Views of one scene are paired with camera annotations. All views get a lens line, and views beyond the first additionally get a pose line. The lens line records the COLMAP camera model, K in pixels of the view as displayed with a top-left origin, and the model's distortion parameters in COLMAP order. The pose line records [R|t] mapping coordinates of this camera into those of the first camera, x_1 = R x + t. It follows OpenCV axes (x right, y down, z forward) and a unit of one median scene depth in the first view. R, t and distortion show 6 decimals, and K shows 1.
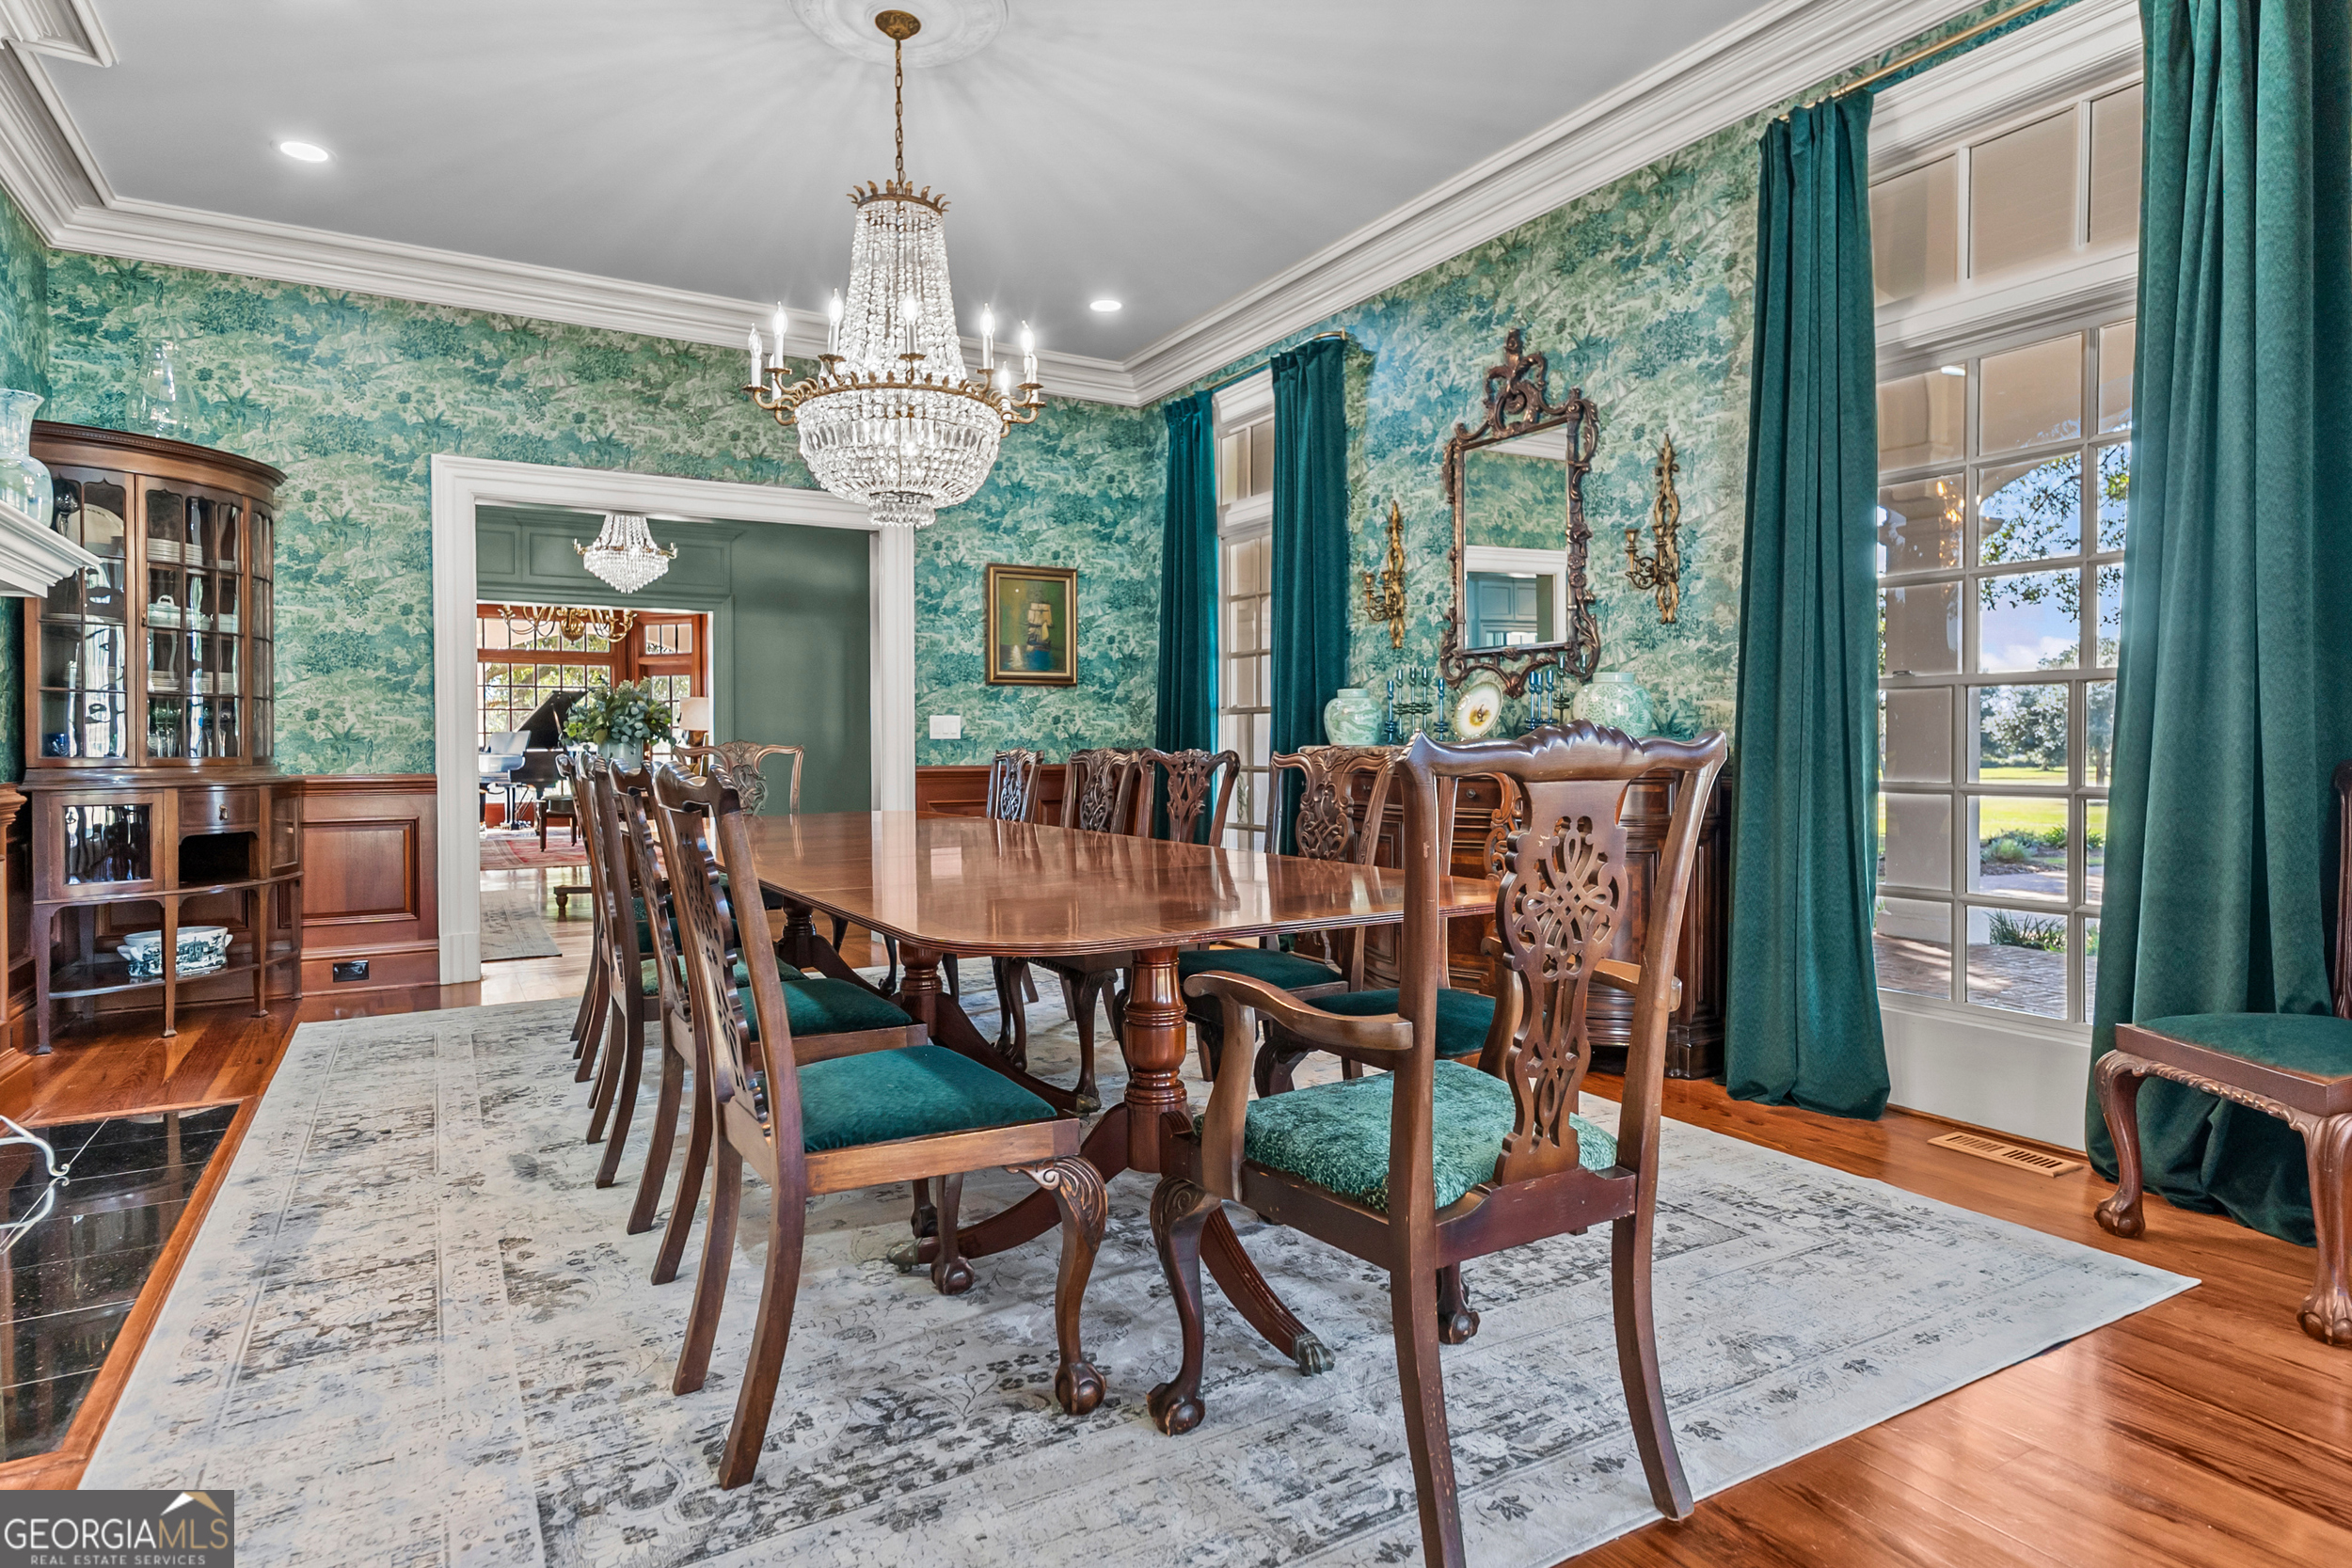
lens RADIAL K [[1273.7, 0, 1171.3], [0, 1273.7, 758.4], [0, 0, 1]] dist [0.000447, 0.001014]
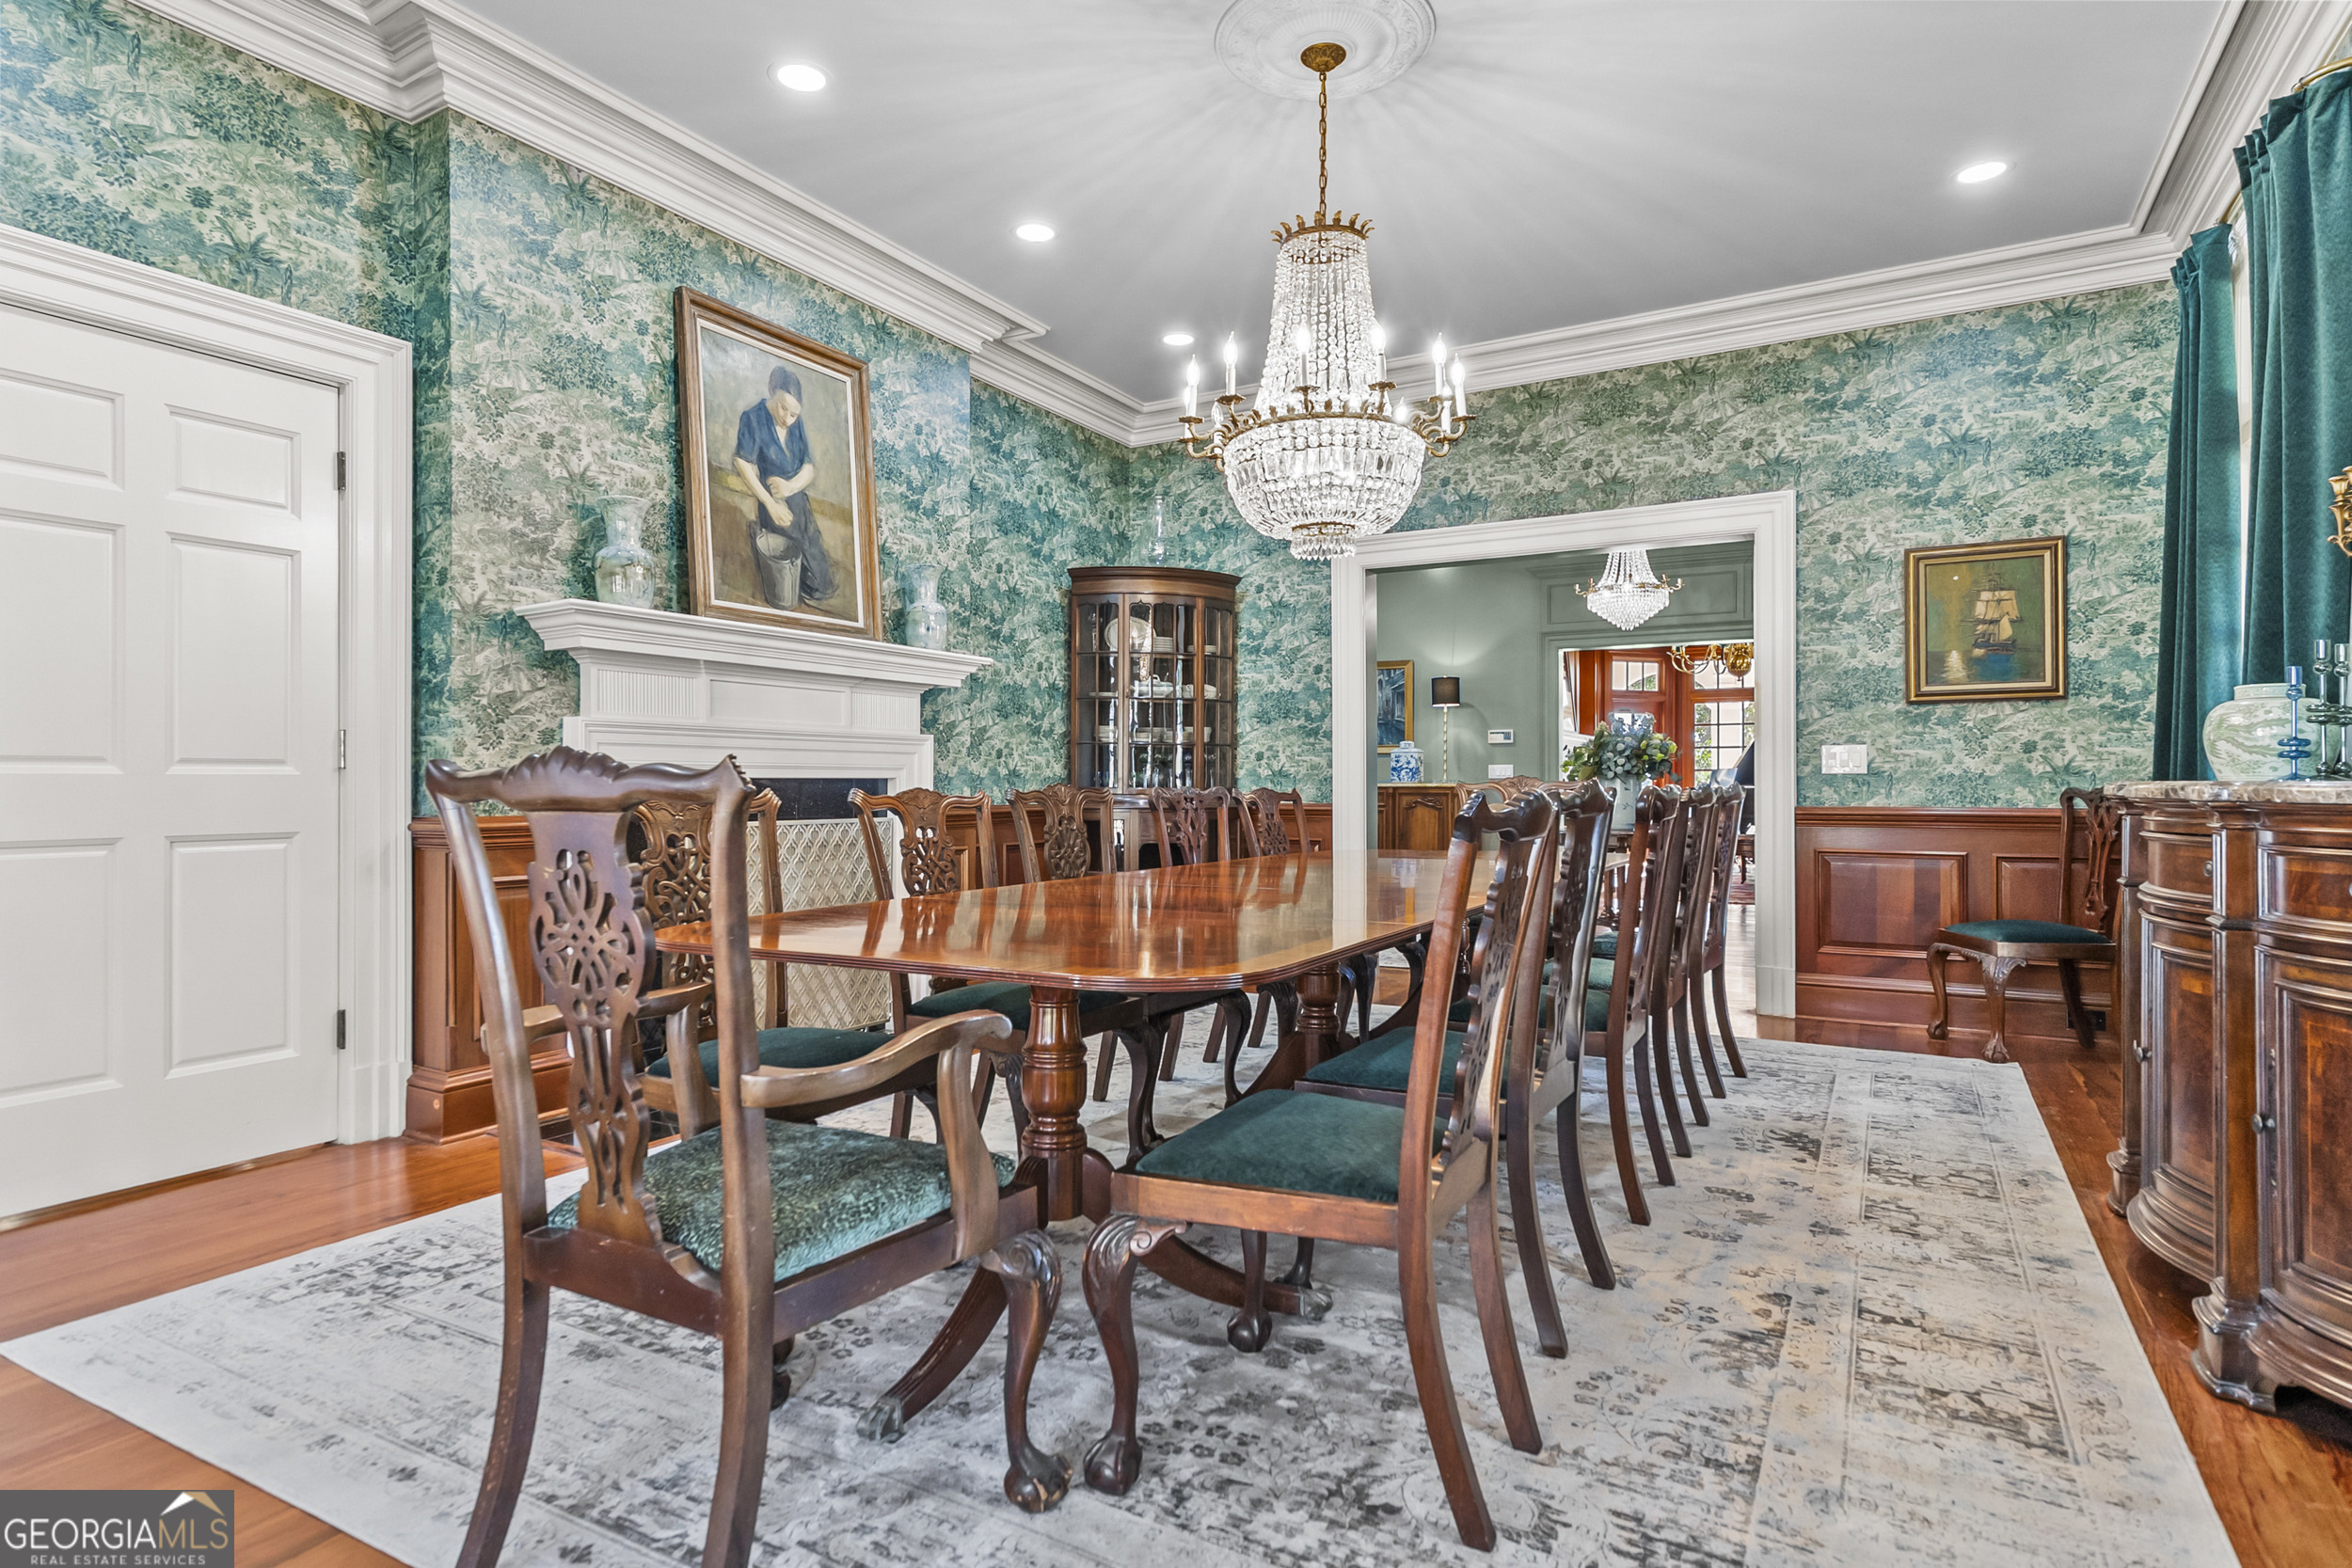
lens RADIAL K [[1295.4, 0, 1176.0], [0, 1295.4, 784.0], [0, 0, 1]] dist [0.078847, -0.000856]
pose [[0.514311, 0.004774, -0.857591, 0.327857], [-0.010614, 0.999943, -0.000799, -0.003526], [0.857538, 0.009514, 0.514332, 0.197354]]
